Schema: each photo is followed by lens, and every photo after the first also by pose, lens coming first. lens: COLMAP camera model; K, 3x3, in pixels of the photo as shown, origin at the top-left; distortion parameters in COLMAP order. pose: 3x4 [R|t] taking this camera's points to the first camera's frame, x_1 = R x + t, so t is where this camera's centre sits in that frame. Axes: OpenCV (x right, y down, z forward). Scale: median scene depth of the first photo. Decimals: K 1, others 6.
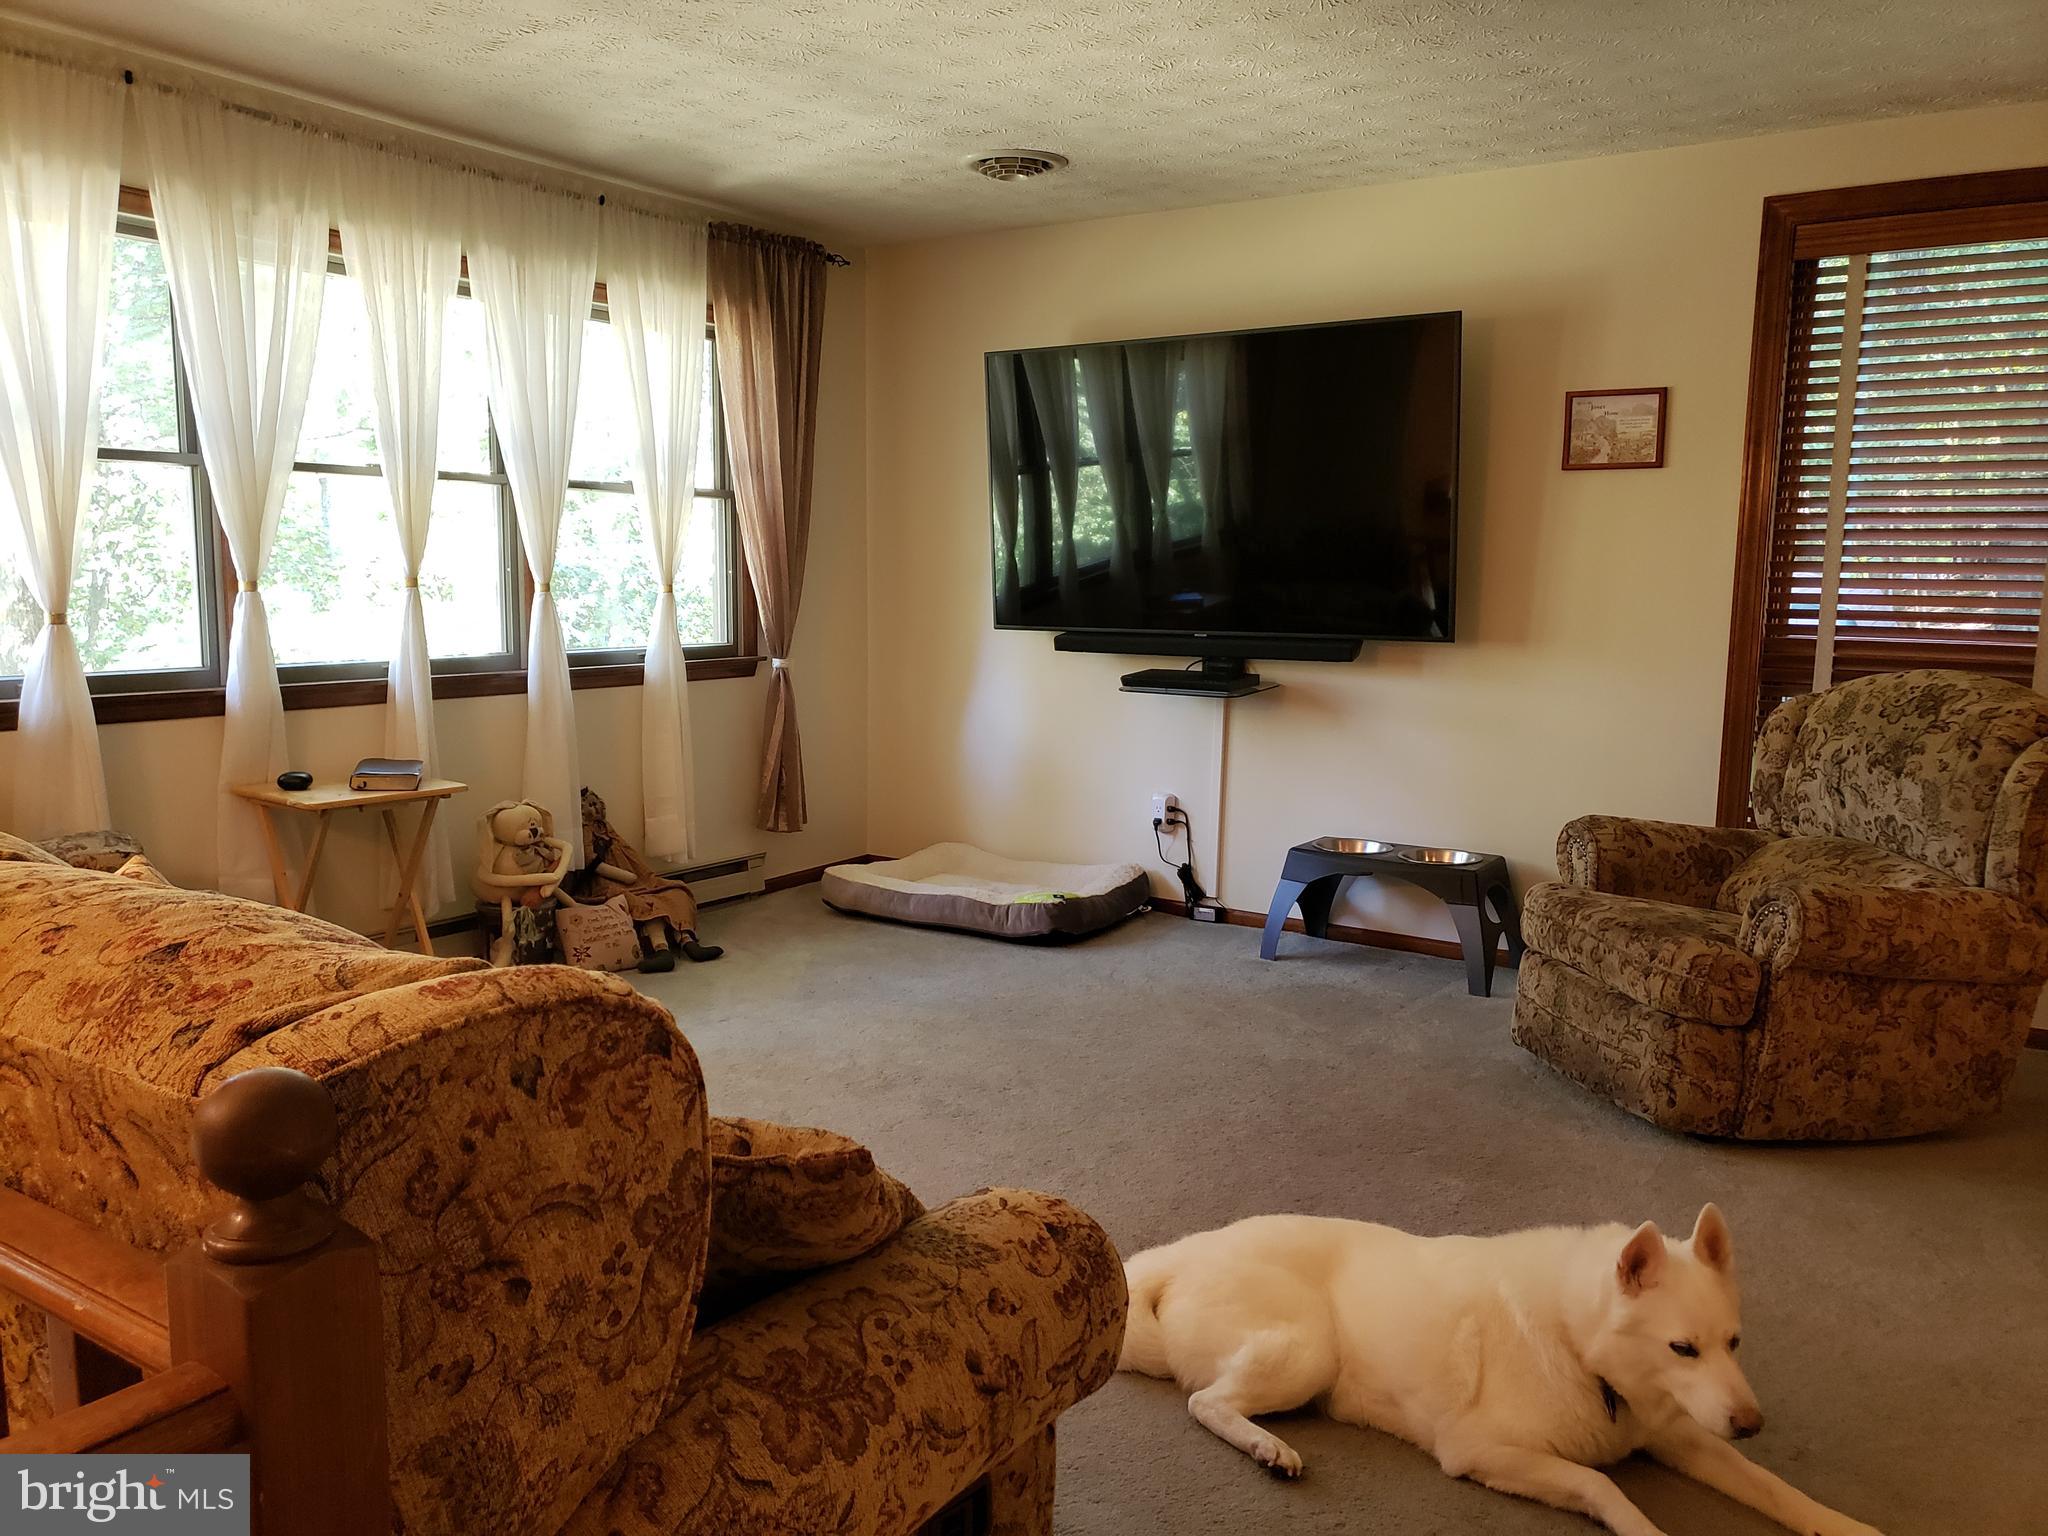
lens RADIAL K [[1570.4, 0, 1015.0], [0, 1570.4, 752.3], [0, 0, 1]] dist [0.015217, 0.006467]
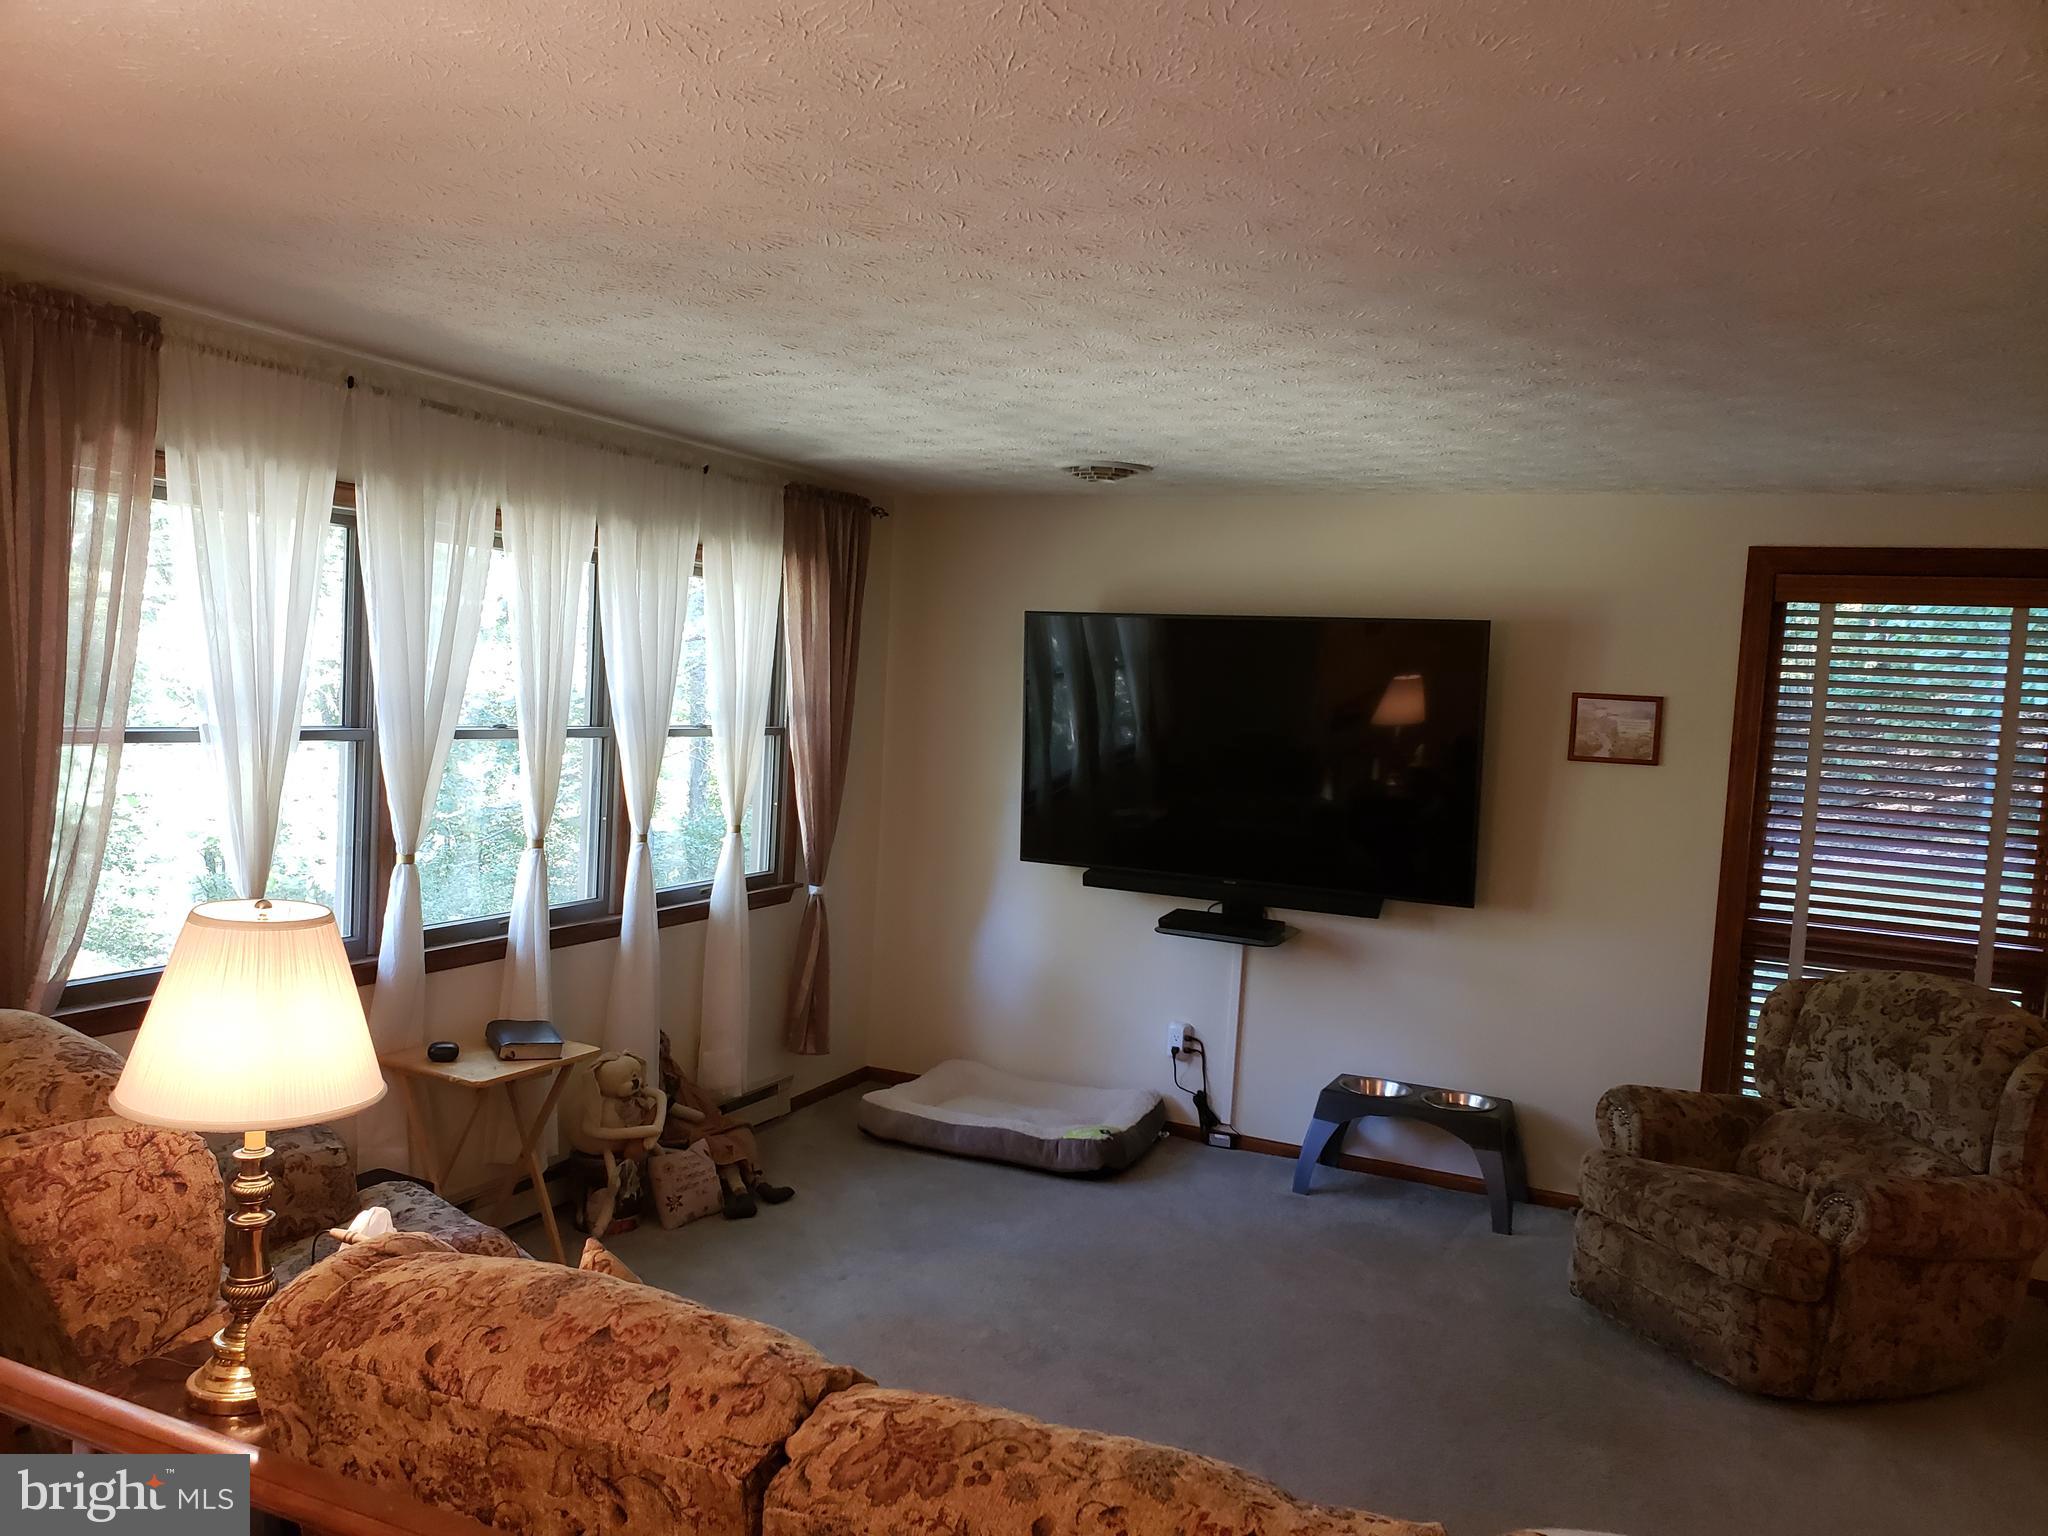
lens RADIAL K [[1553.4, 0, 1023.2], [0, 1553.4, 769.6], [0, 0, 1]] dist [0.069845, -0.069798]
pose [[0.986547, 0.032502, 0.160211, -0.279411], [-0.023068, 0.997908, -0.060399, -0.119641], [-0.161839, 0.055891, 0.985233, -0.063597]]
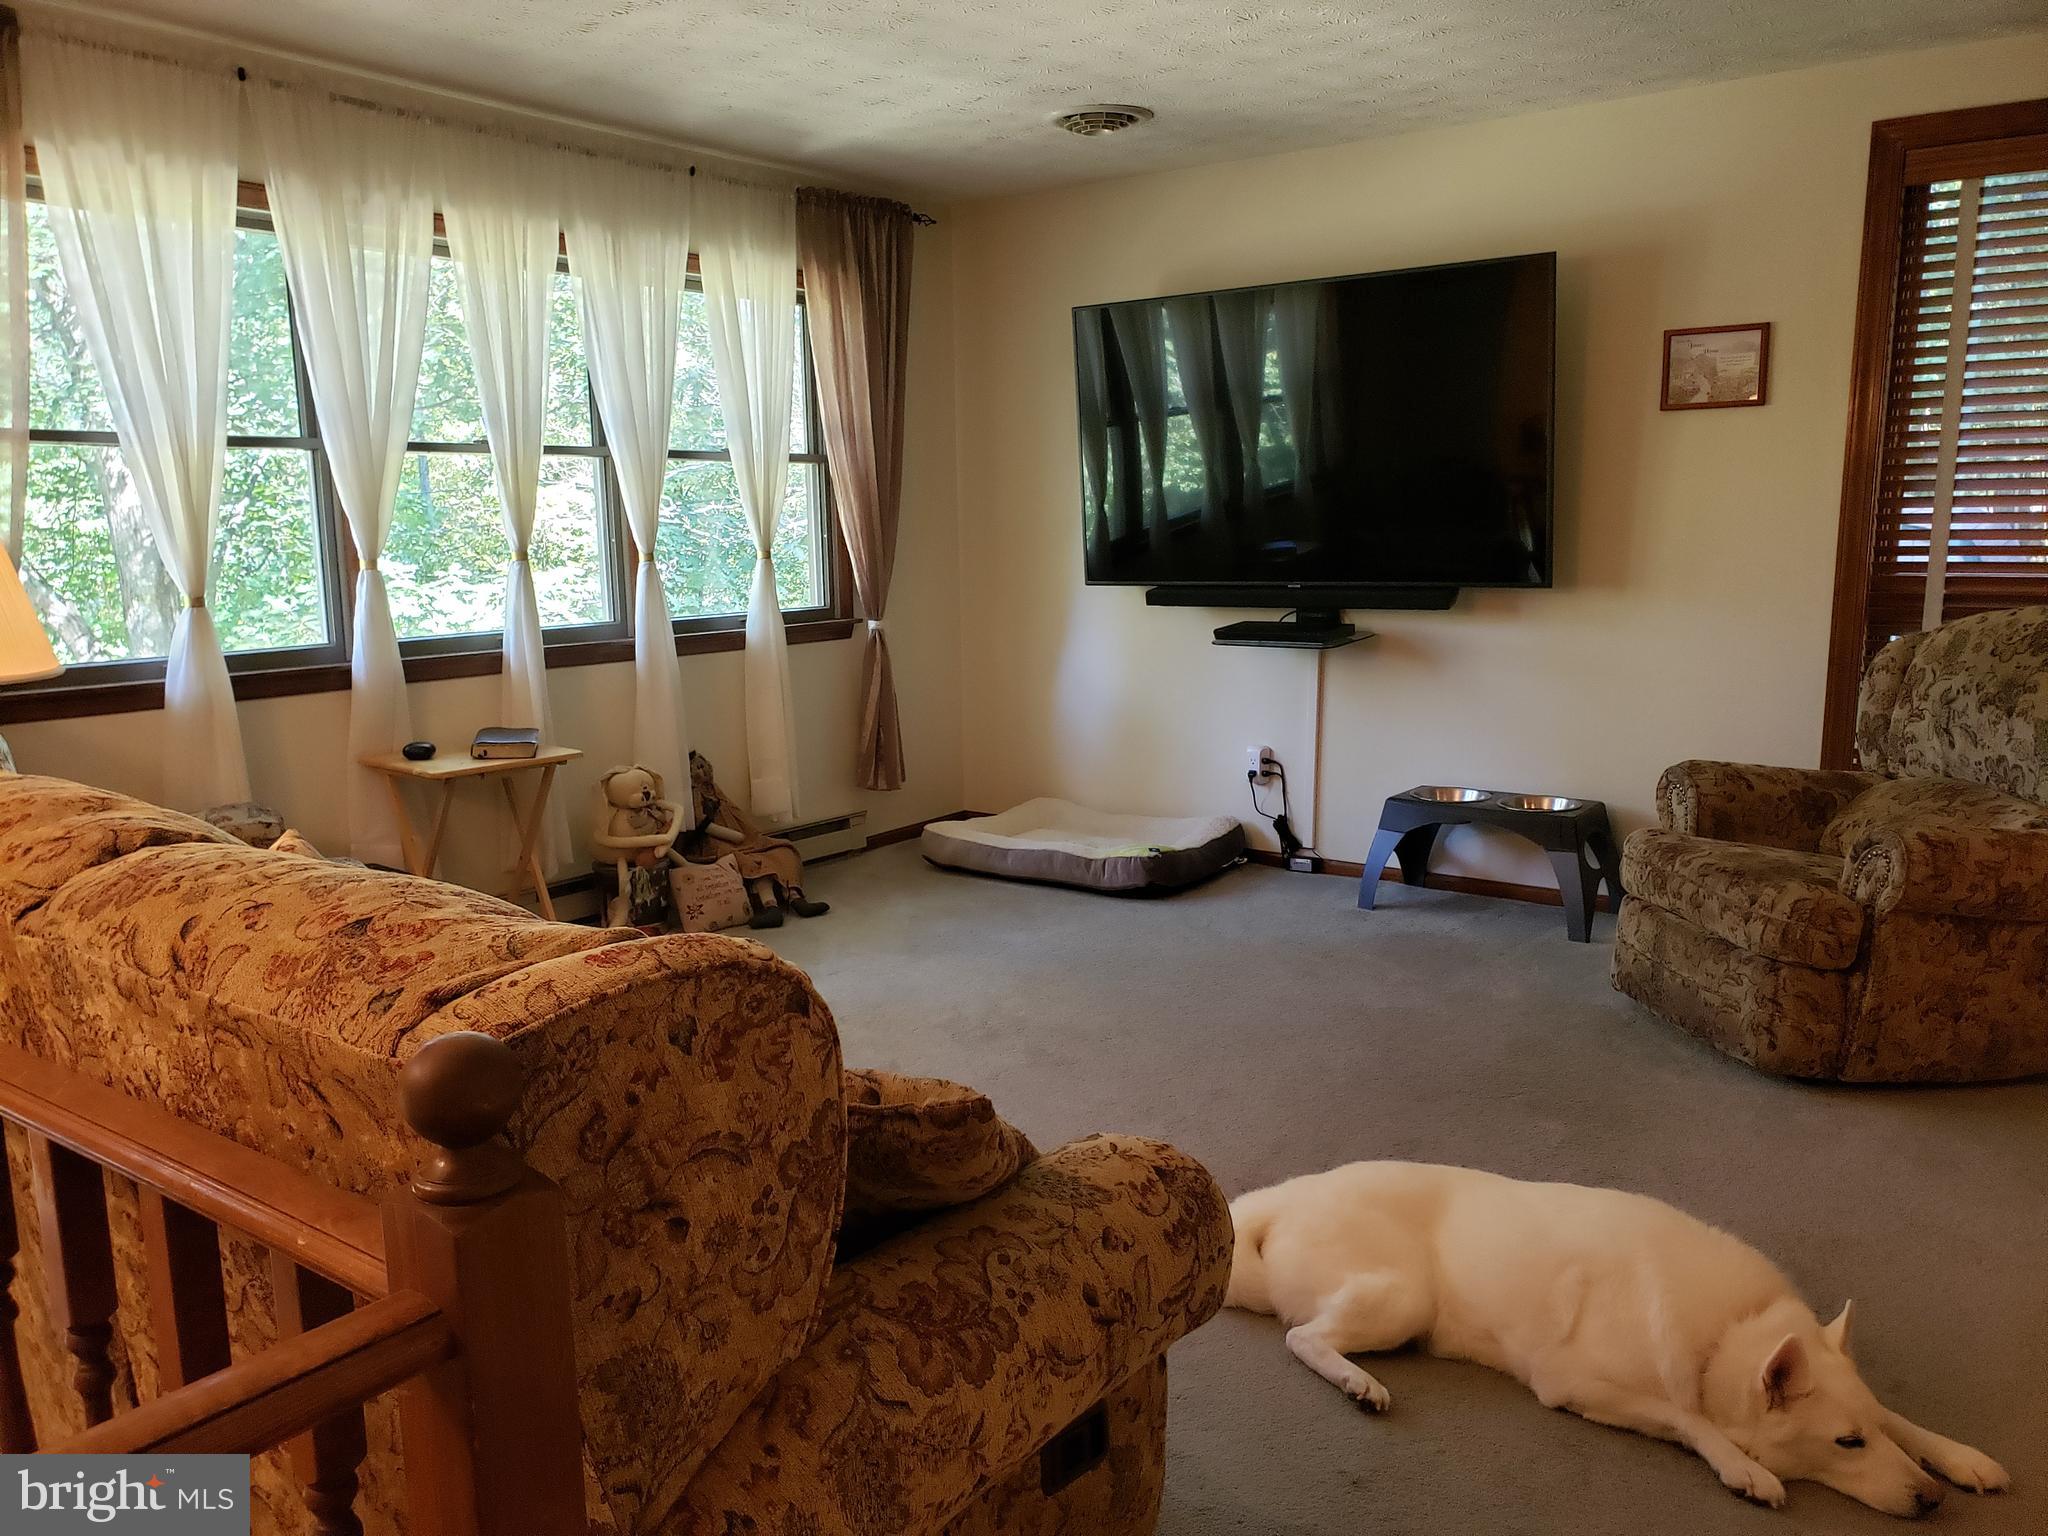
lens RADIAL K [[1569.3, 0, 1024.0], [0, 1569.3, 768.0], [0, 0, 1]] dist [0.025506, 0.000596]
pose [[0.998422, -0.018359, -0.053079, -0.003147], [0.020580, 0.998922, 0.041602, -0.006007], [0.052258, -0.042629, 0.997723, -0.020687]]
